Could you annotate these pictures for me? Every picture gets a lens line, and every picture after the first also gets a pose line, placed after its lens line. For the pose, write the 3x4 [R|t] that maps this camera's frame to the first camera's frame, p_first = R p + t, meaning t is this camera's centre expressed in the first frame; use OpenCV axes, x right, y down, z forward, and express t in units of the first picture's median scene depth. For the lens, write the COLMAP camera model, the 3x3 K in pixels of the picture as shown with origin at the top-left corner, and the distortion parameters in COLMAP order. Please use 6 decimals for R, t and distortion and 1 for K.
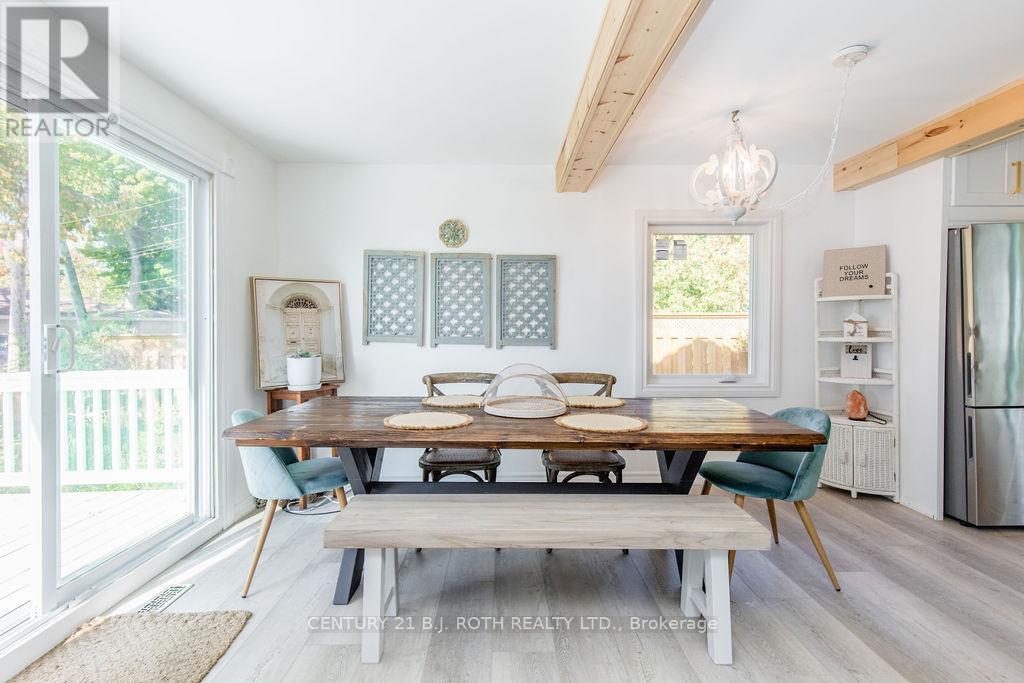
lens RADIAL K [[473.5, 0, 509.8], [0, 473.5, 337.3], [0, 0, 1]] dist [0.002408, 0.004805]
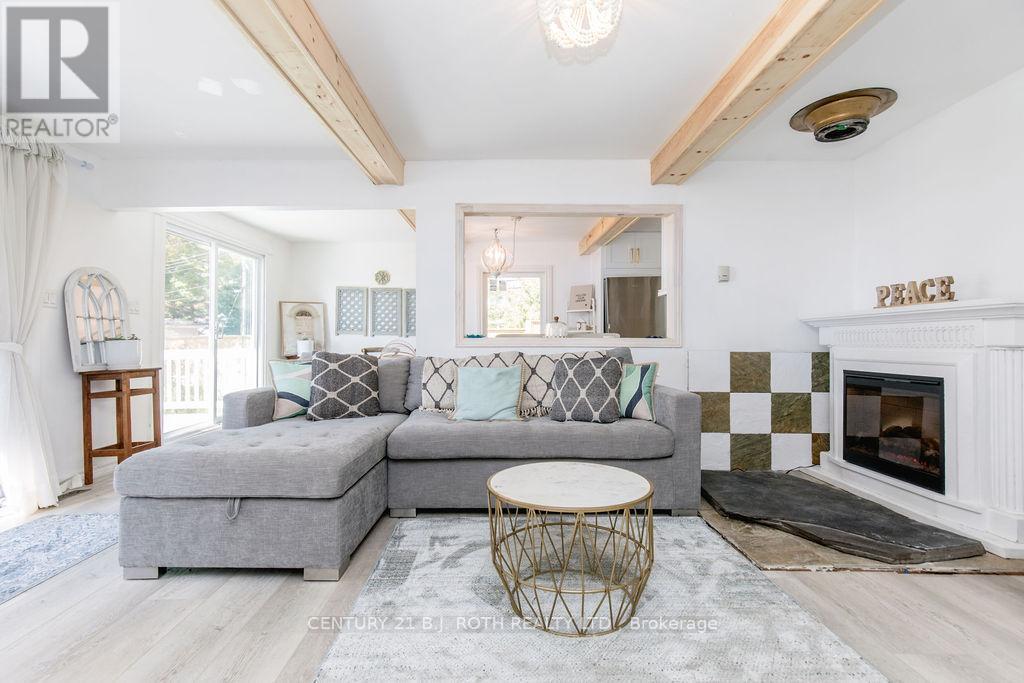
lens RADIAL K [[481.3, 0, 500.6], [0, 481.3, 333.5], [0, 0, 1]] dist [0.006607, -0.002750]
pose [[0.999761, -0.001437, -0.021835, 0.402634], [0.000832, 0.999616, -0.027686, 0.062264], [0.021866, 0.027661, 0.999378, -0.938663]]
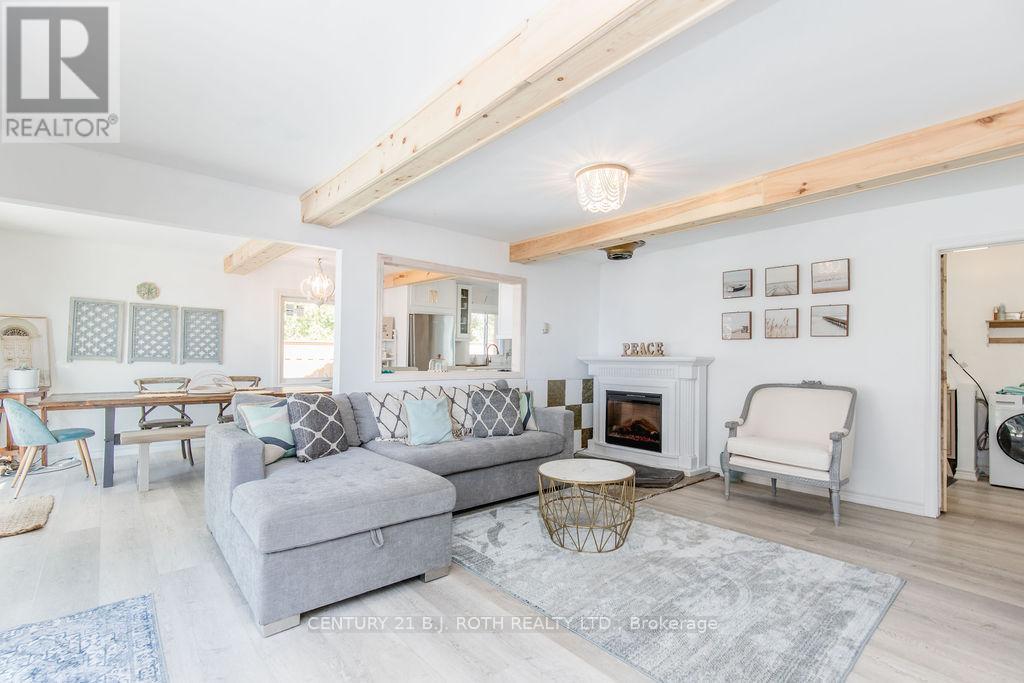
lens RADIAL K [[473.5, 0, 512.3], [0, 473.5, 350.5], [0, 0, 1]] dist [0.002408, 0.004805]
pose [[0.763919, 0.014235, 0.645155, -0.210355], [-0.002047, 0.999805, -0.019637, 0.006909], [-0.645309, 0.013680, 0.763799, -0.991334]]
